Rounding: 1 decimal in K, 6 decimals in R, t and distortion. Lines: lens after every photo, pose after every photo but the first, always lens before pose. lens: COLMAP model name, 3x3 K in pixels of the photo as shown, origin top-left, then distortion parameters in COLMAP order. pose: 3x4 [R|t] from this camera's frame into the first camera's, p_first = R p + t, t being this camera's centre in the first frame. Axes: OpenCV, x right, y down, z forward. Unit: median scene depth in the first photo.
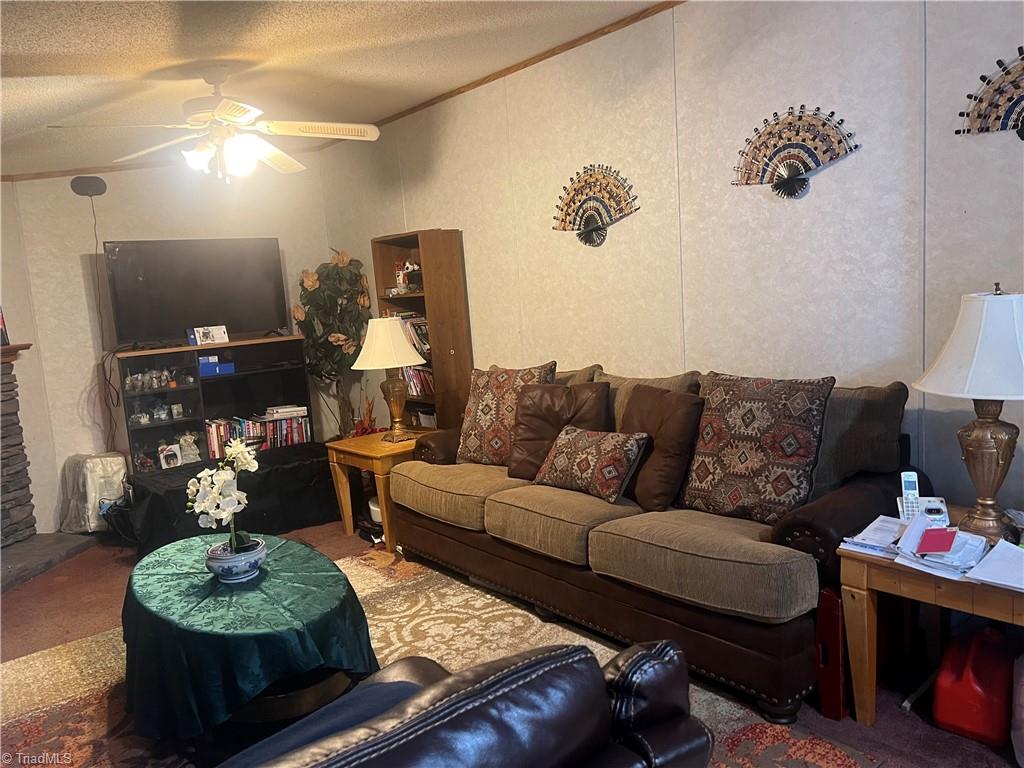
lens RADIAL K [[781.8, 0, 512.0], [0, 781.8, 384.0], [0, 0, 1]] dist [0.037049, -0.007273]
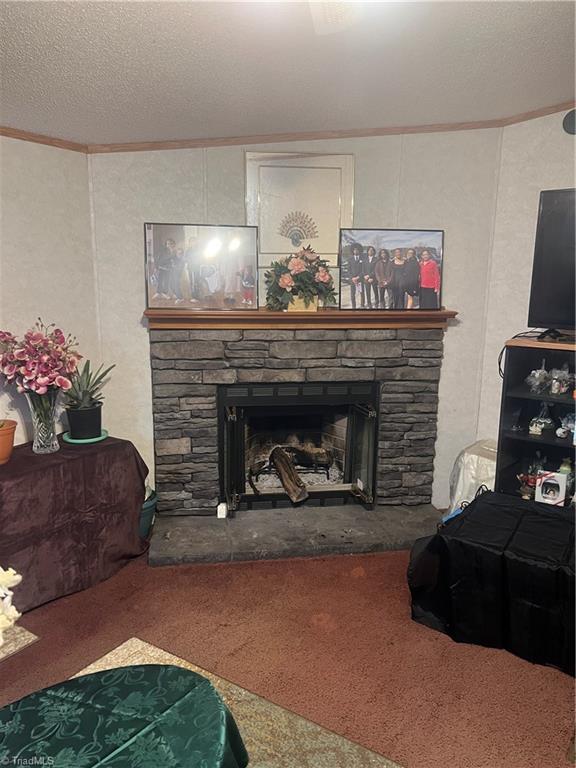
lens RADIAL K [[586.3, 0, 293.6], [0, 586.3, 387.3], [0, 0, 1]] dist [0.037049, -0.007273]
pose [[0.300789, 0.259686, -0.917654, -0.016205], [-0.159721, 0.962340, 0.219978, -0.083533], [0.940221, 0.080402, 0.330939, 0.580318]]
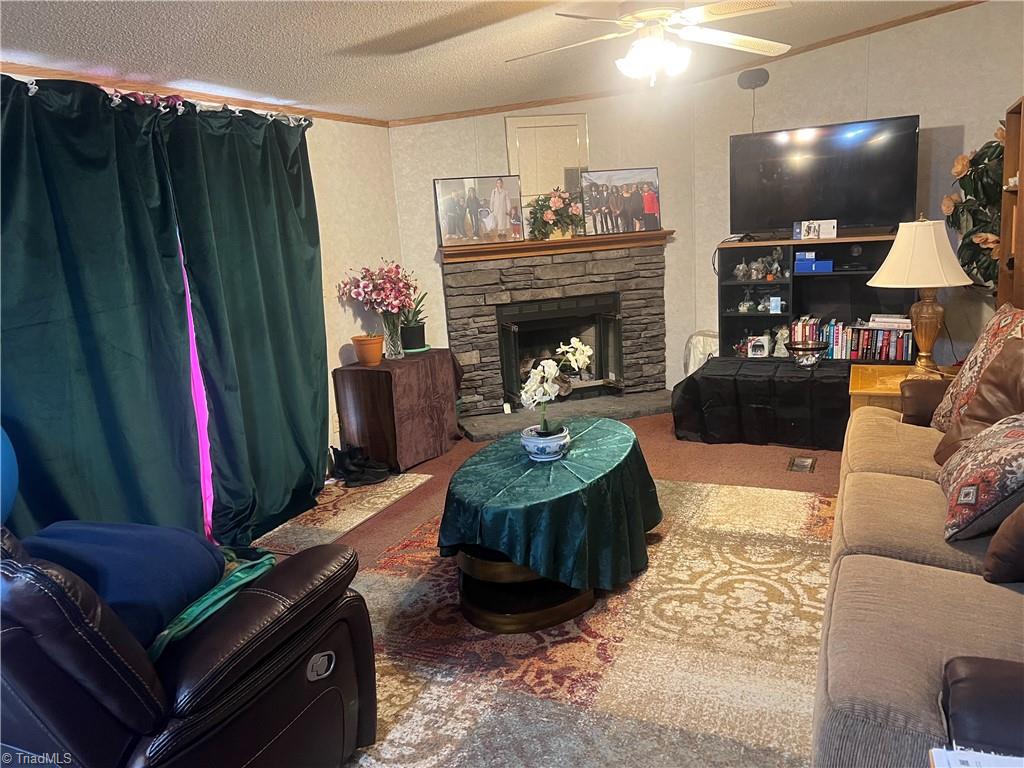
lens RADIAL K [[767.8, 0, 513.7], [0, 767.8, 393.0], [0, 0, 1]] dist [0.056012, -0.071087]
pose [[0.450404, 0.237728, -0.860594, 0.314905], [-0.081686, 0.970829, 0.225428, -0.052900], [0.889080, -0.031236, 0.456684, 0.247307]]
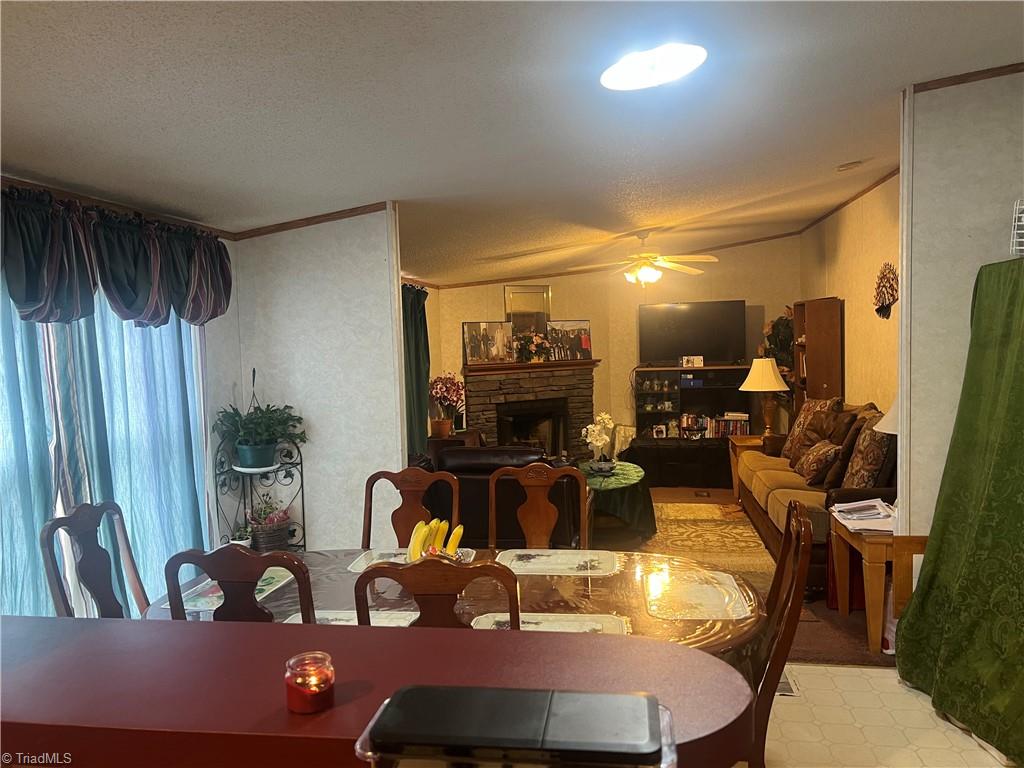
lens RADIAL K [[775.7, 0, 495.4], [0, 775.7, 387.4], [0, 0, 1]] dist [0.061929, -0.001242]
pose [[0.650827, 0.099877, -0.752628, 0.577617], [-0.114152, 0.992913, 0.033051, -0.016800], [0.750595, 0.064404, 0.657616, -0.356715]]
